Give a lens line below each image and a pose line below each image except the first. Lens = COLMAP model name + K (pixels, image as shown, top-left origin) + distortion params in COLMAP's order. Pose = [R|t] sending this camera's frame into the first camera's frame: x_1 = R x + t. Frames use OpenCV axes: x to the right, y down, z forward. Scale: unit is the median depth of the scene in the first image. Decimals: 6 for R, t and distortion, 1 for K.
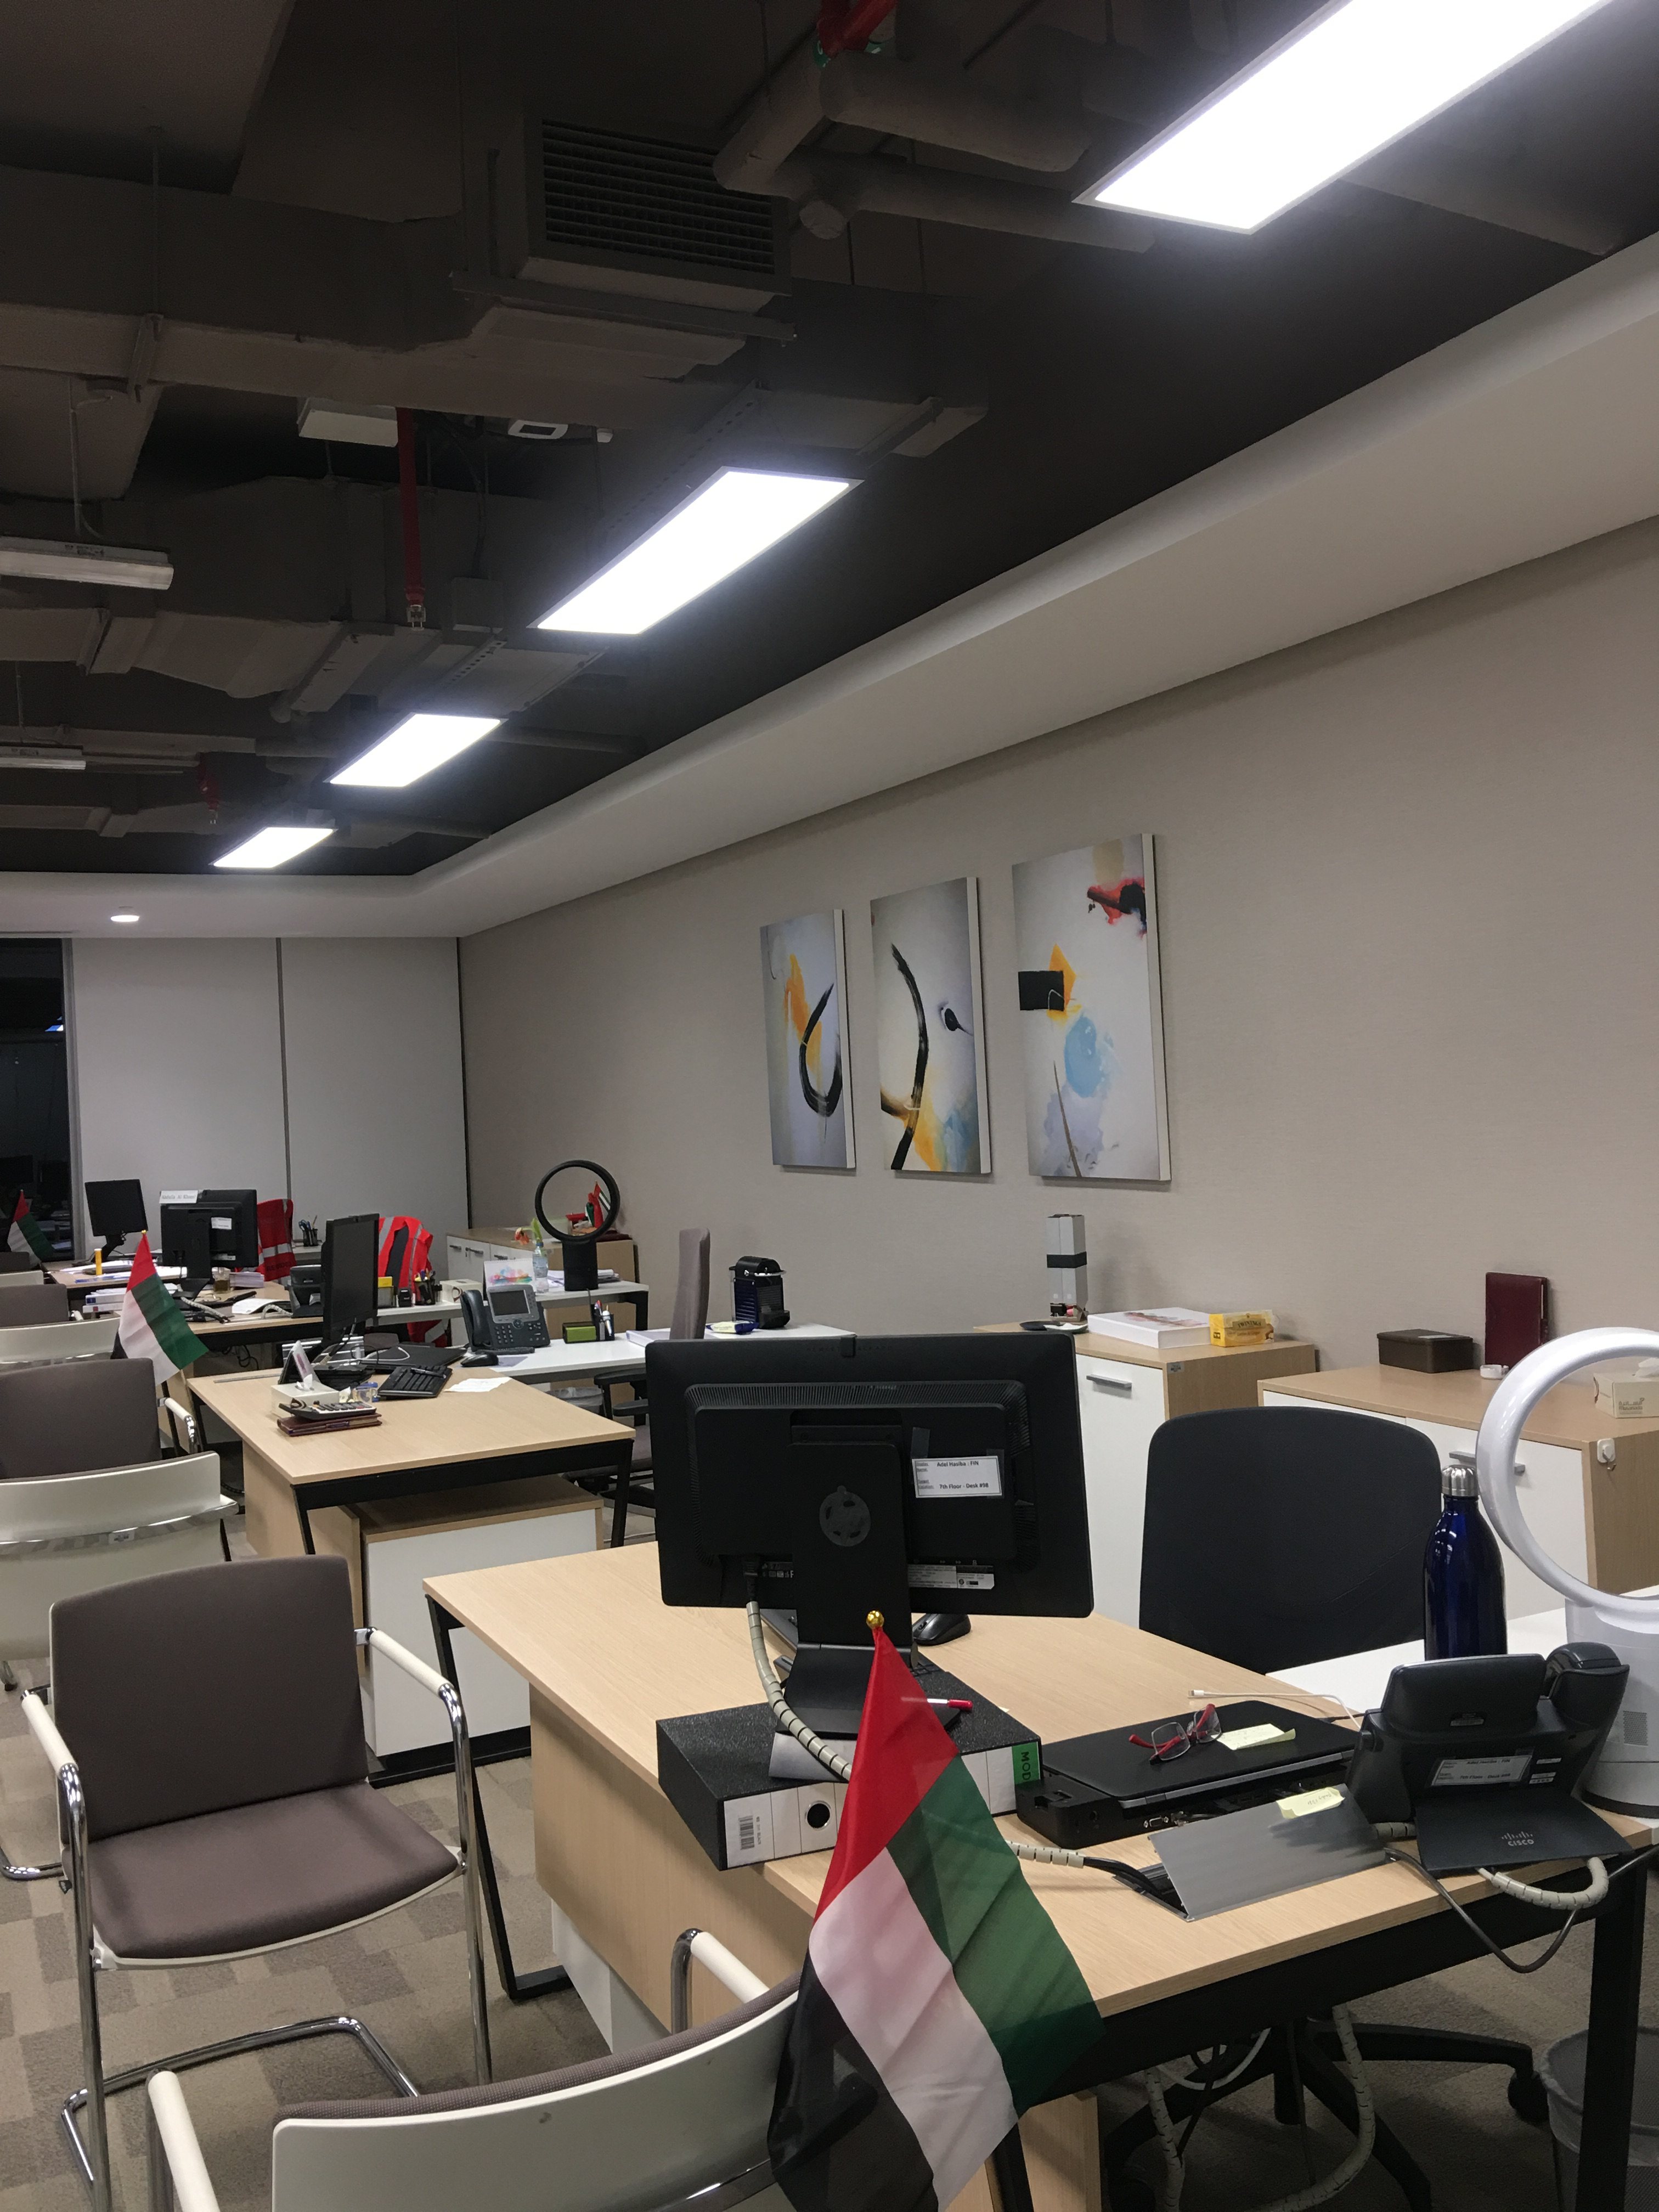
lens RADIAL K [[1882.3, 0, 829.5], [0, 1882.3, 1102.9], [0, 0, 1]] dist [0.054759, -0.004382]
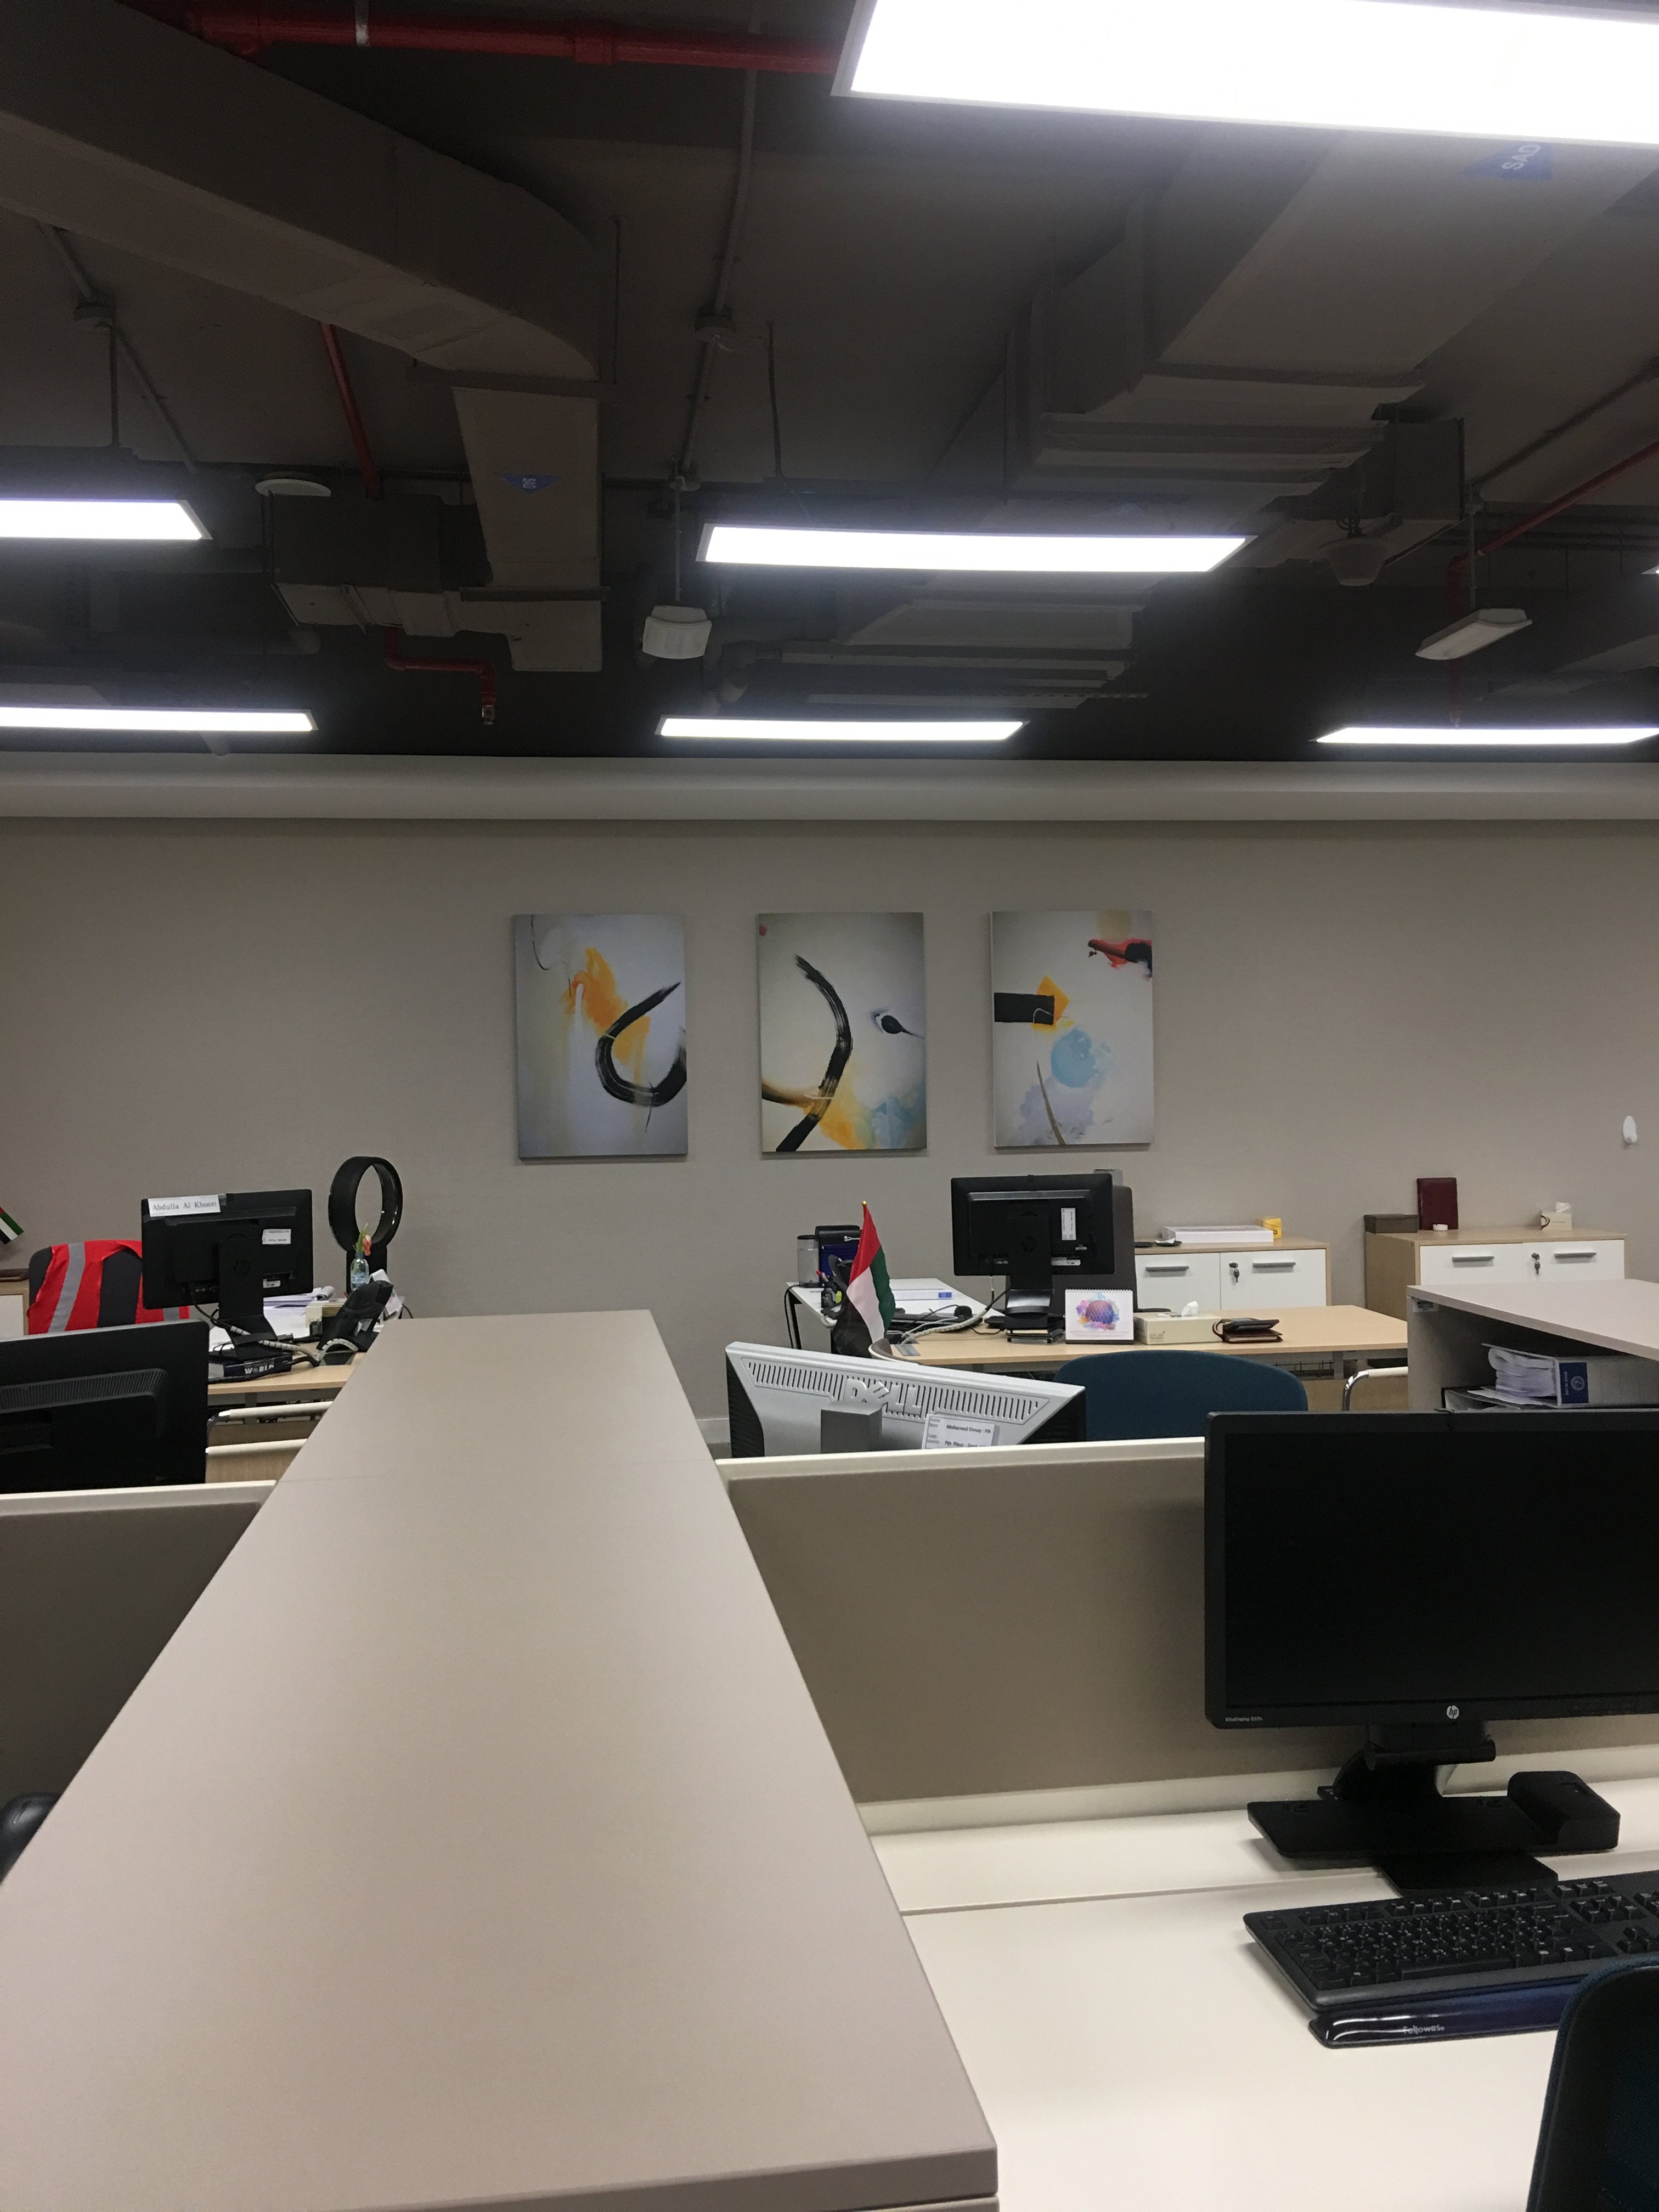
lens RADIAL K [[1882.3, 0, 827.0], [0, 1882.3, 1110.2], [0, 0, 1]] dist [0.054759, -0.004382]
pose [[0.318162, 0.015352, 0.947912, -1.224664], [0.009014, 0.999775, -0.019218, 0.038479], [-0.947993, 0.014658, 0.317952, 0.710355]]
